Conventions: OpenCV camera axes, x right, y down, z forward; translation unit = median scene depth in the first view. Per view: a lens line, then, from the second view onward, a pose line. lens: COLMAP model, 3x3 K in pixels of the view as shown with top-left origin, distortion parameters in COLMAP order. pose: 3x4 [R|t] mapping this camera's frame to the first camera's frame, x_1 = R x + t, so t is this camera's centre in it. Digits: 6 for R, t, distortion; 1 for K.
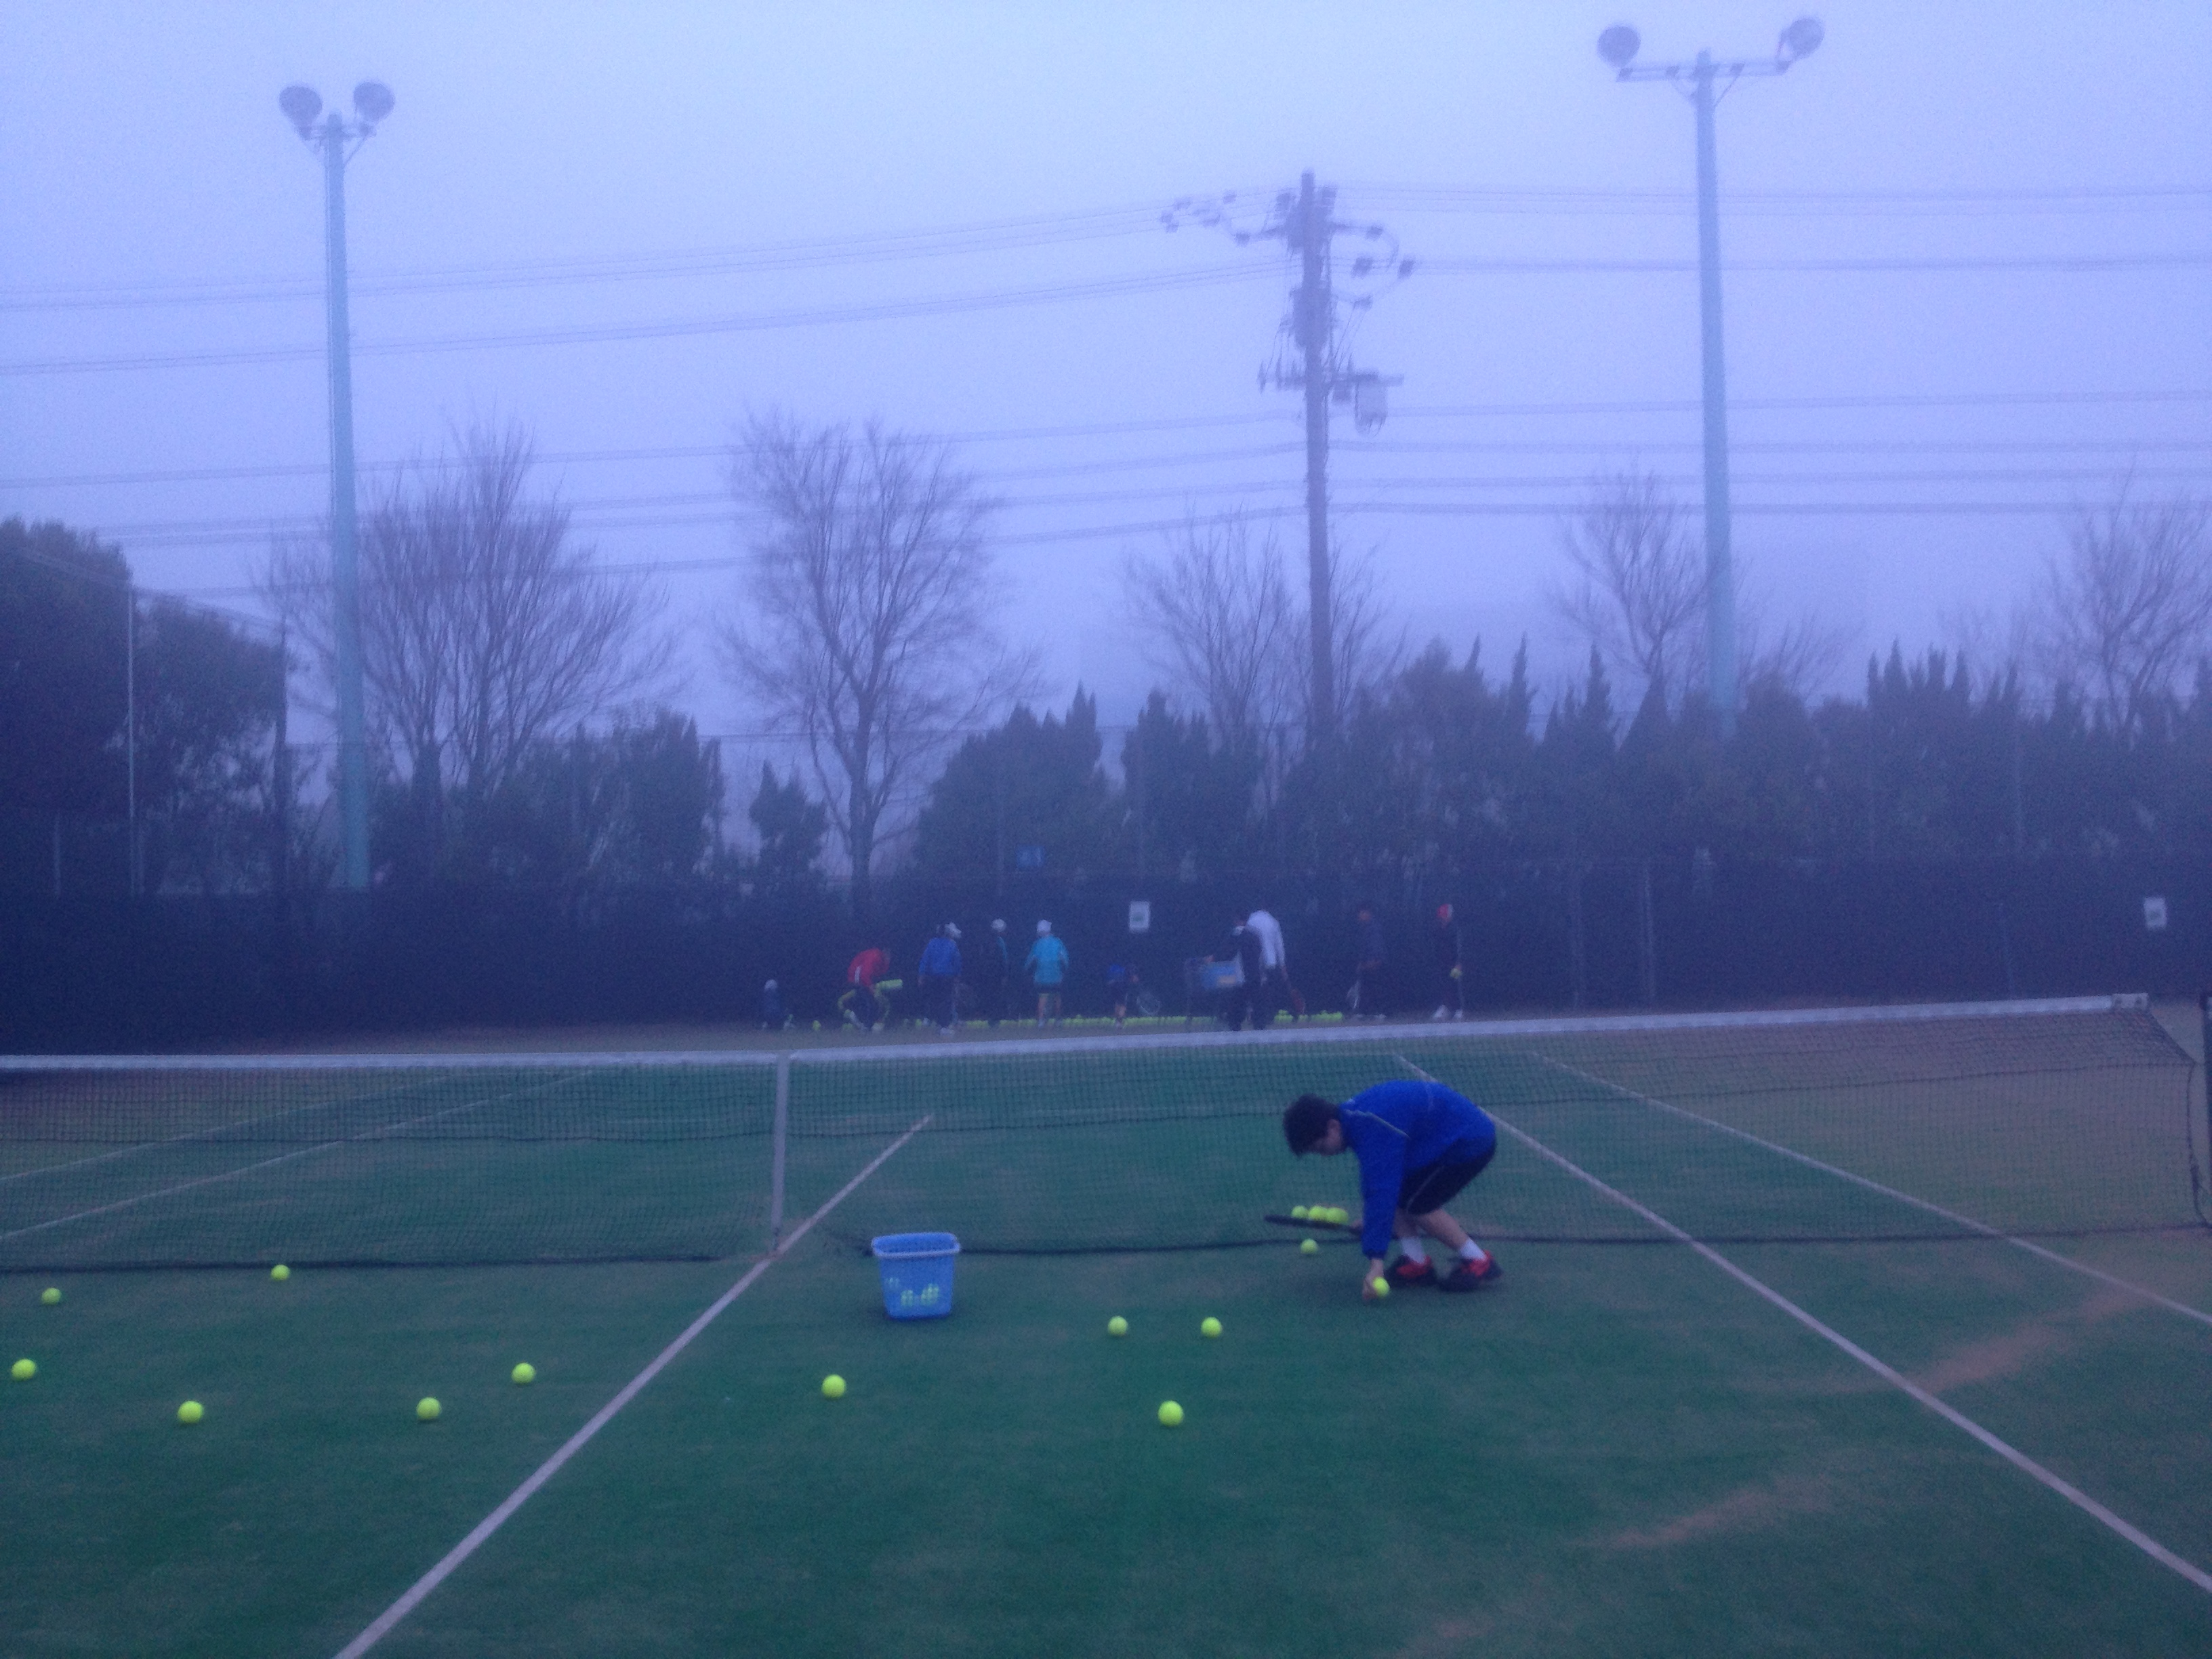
lens RADIAL K [[2140.5, 0, 1100.1], [0, 2140.5, 849.9], [0, 0, 1]] dist [0.011593, 0.000000]
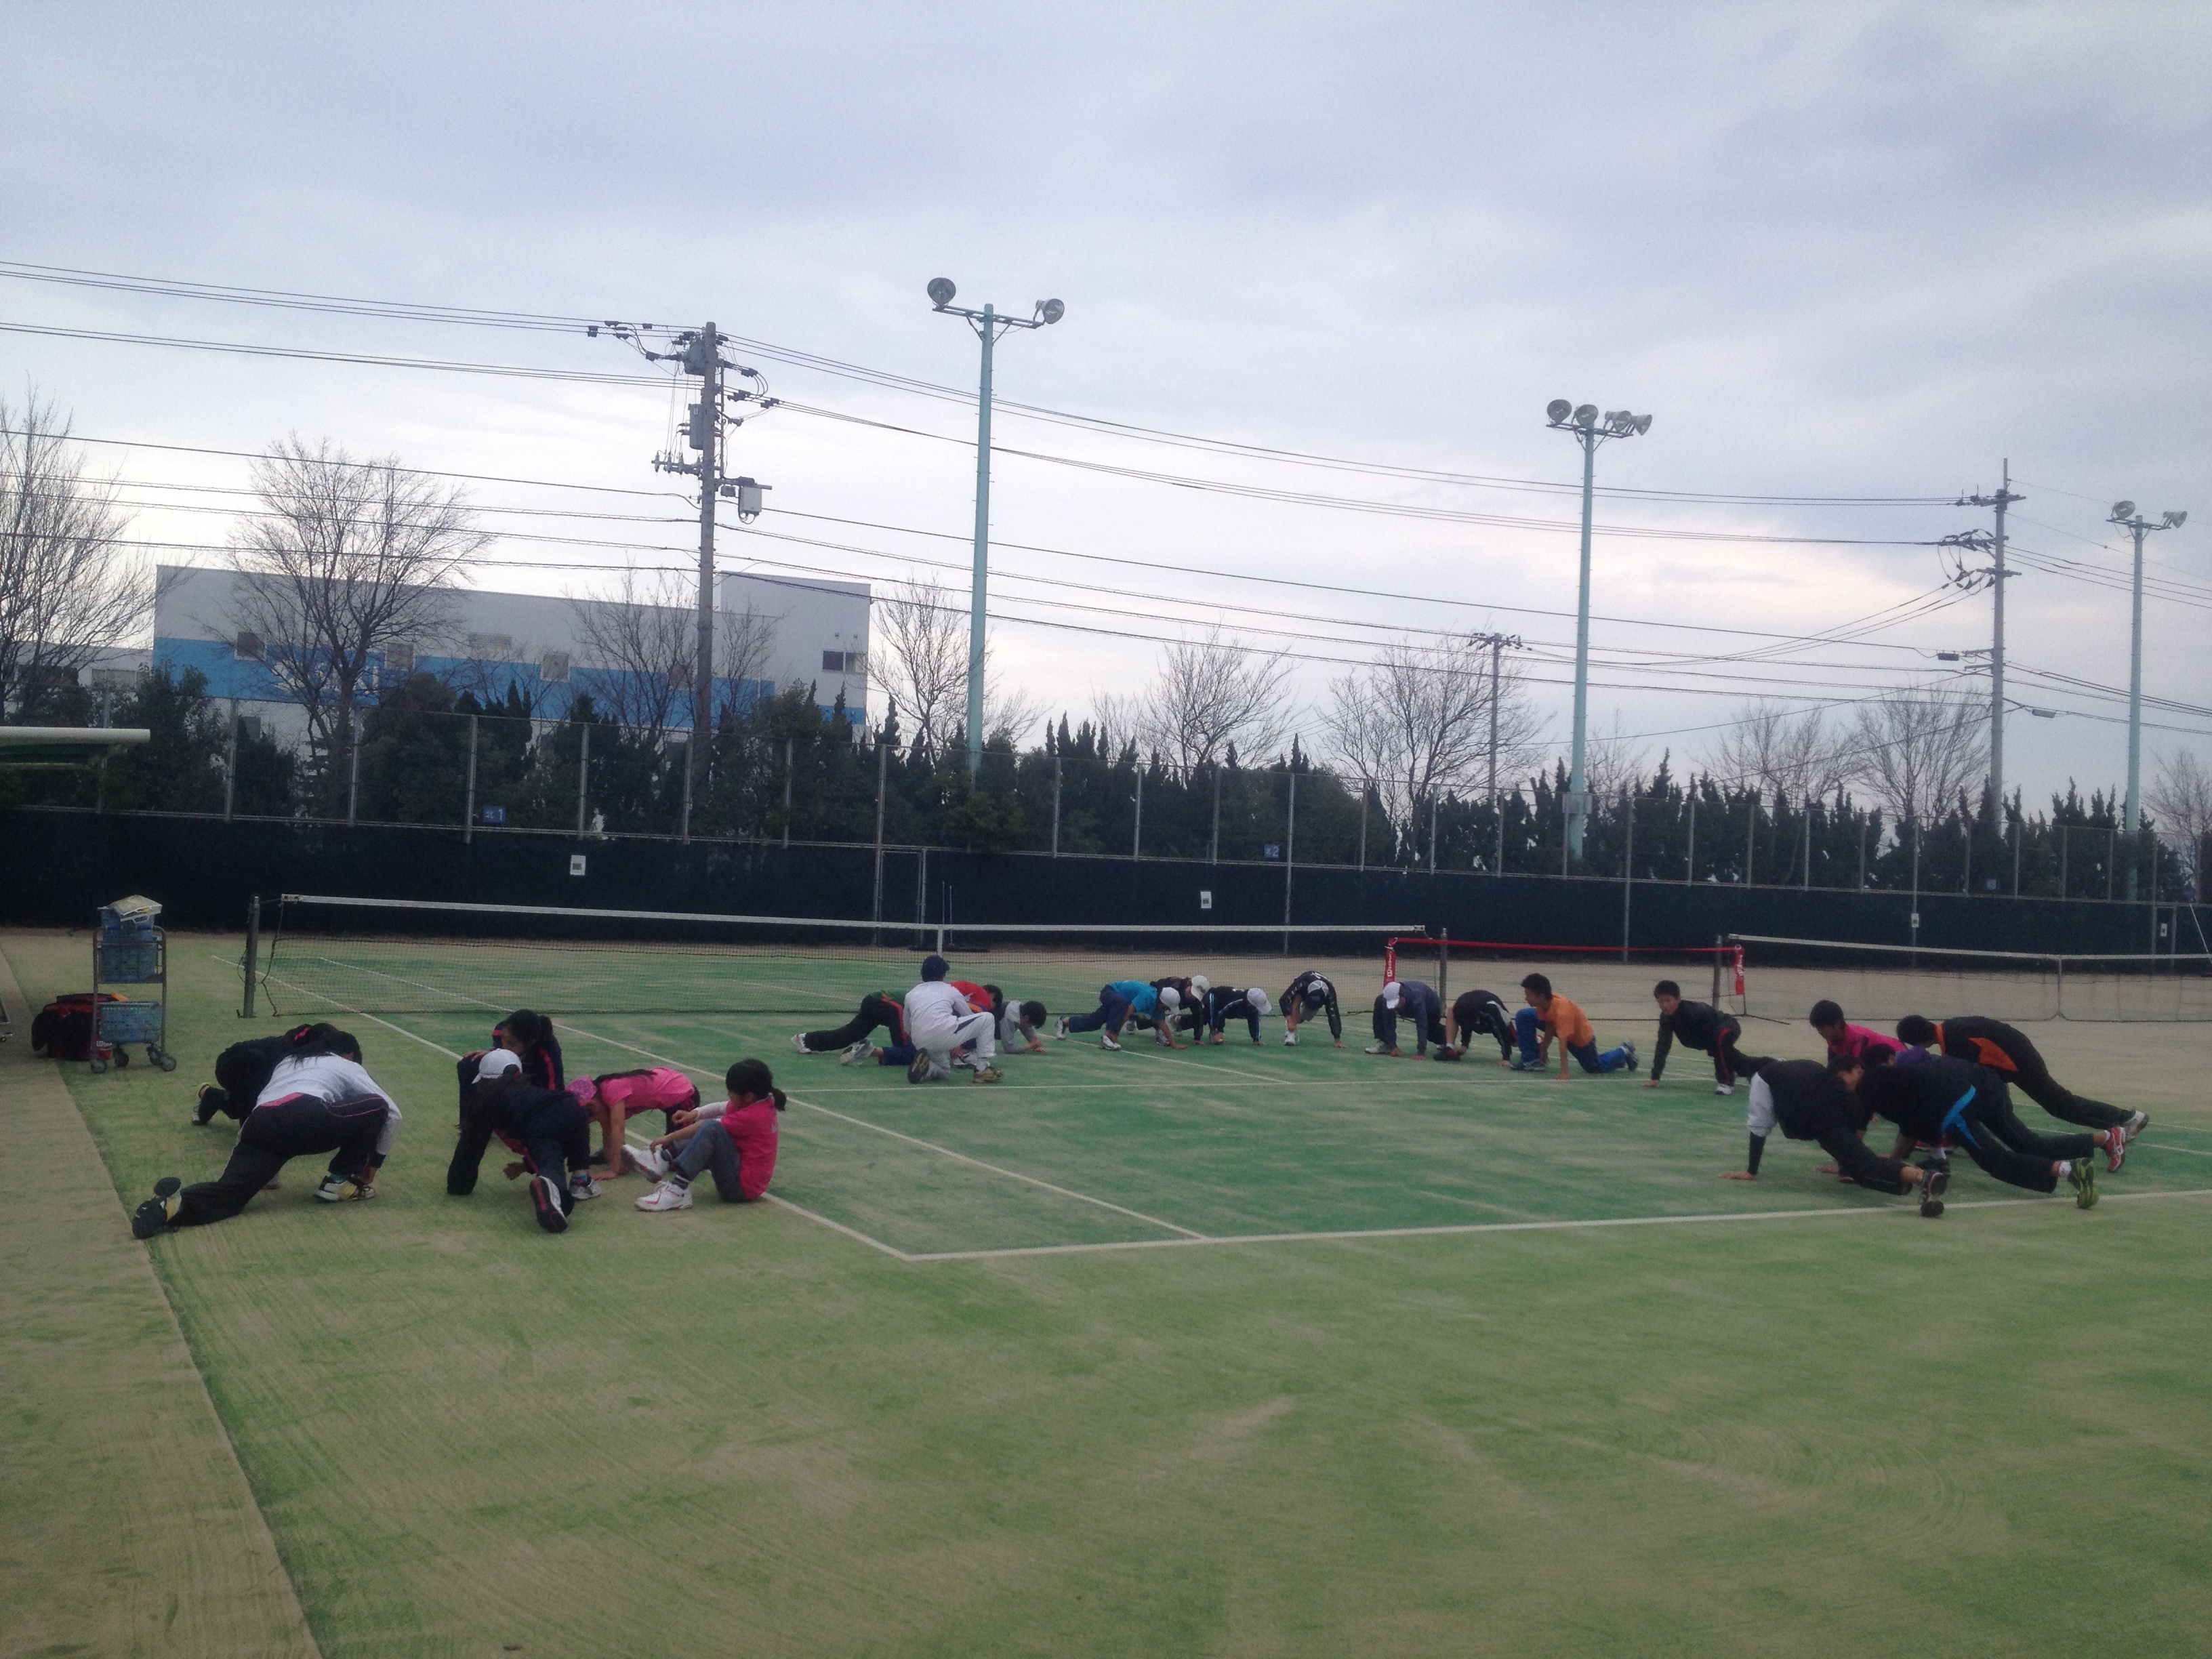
lens RADIAL K [[2140.5, 0, 1106.4], [0, 2140.5, 815.1], [0, 0, 1]] dist [0.011593, 0.000000]
pose [[0.819000, 0.070426, 0.569455, -0.450983], [-0.066999, 0.997388, -0.026990, 0.012972], [-0.569868, -0.016048, 0.821580, -0.254857]]
